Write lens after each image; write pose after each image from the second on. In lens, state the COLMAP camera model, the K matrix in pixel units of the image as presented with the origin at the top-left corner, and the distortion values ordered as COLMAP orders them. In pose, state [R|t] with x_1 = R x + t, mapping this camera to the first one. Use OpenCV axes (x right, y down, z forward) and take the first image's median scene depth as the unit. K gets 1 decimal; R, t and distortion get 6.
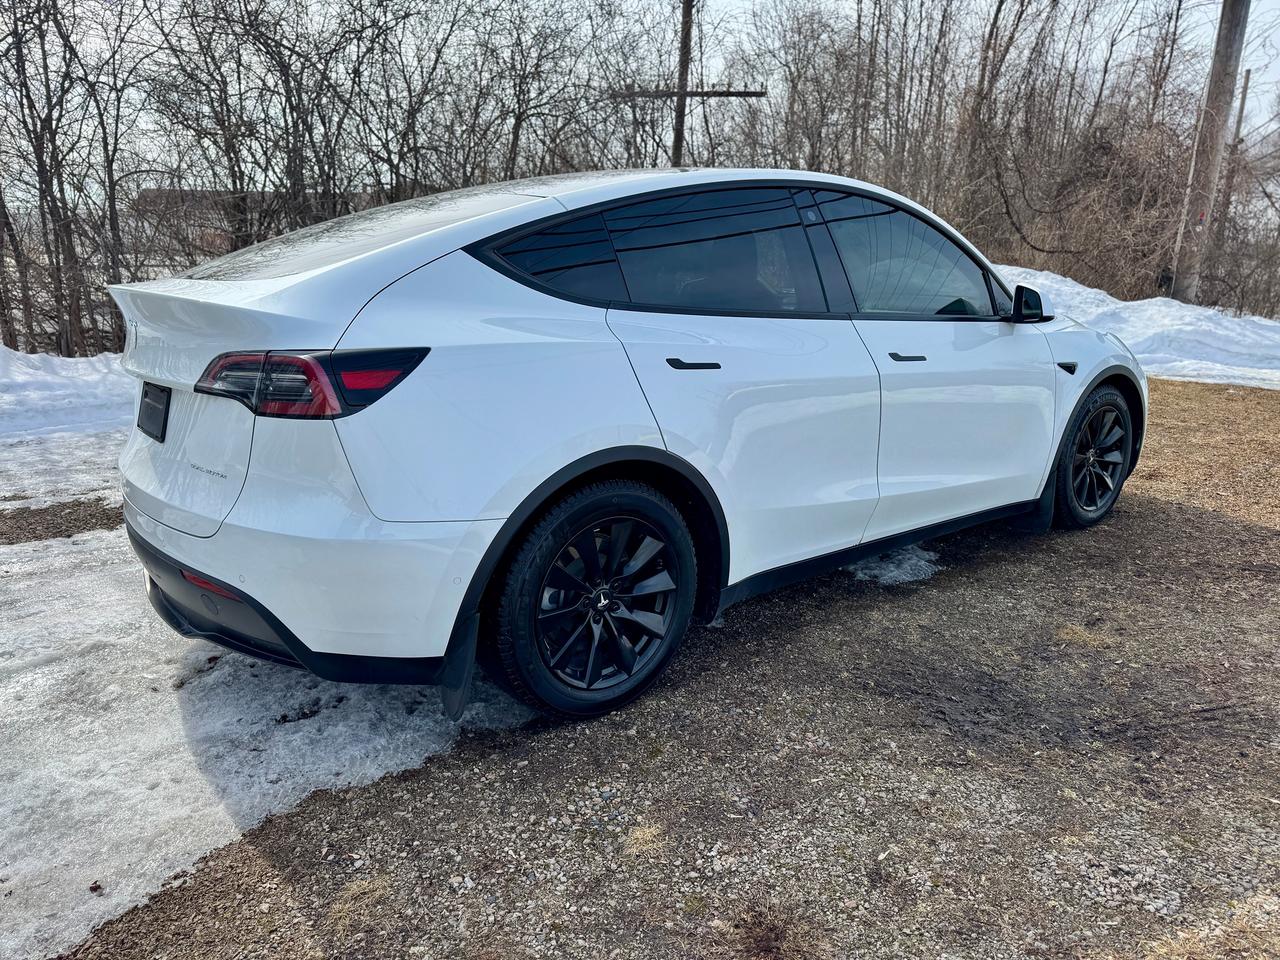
lens RADIAL K [[891.1, 0, 638.0], [0, 891.1, 509.9], [0, 0, 1]] dist [0.033785, -0.044014]
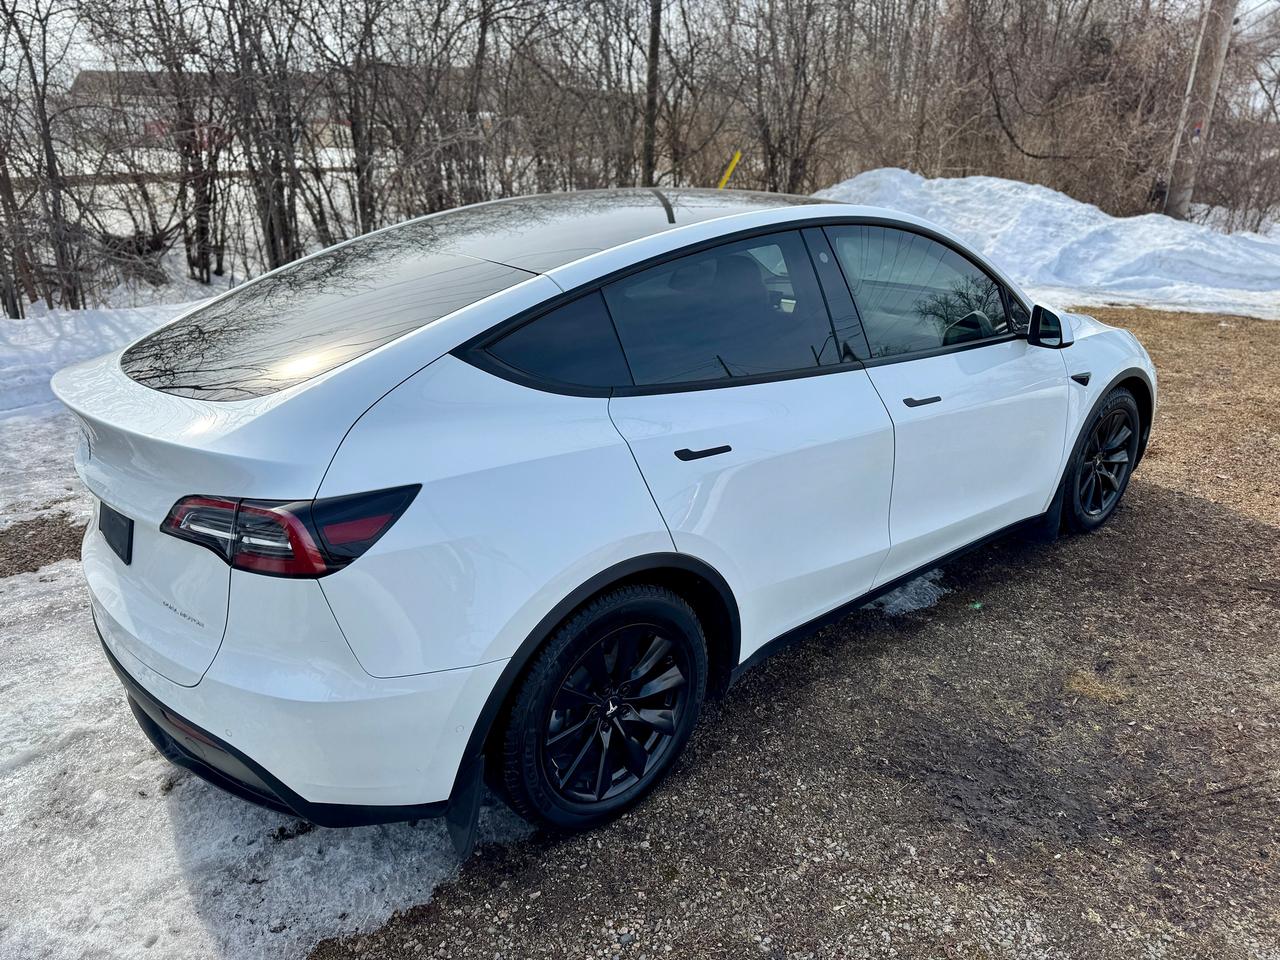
lens RADIAL K [[884.6, 0, 640.0], [0, 884.6, 480.0], [0, 0, 1]] dist [0.017313, -0.018957]
pose [[0.999320, -0.021928, 0.029648, -0.030865], [0.018298, 0.992892, 0.117600, -0.241785], [-0.032016, -0.116978, 0.992618, 0.085865]]
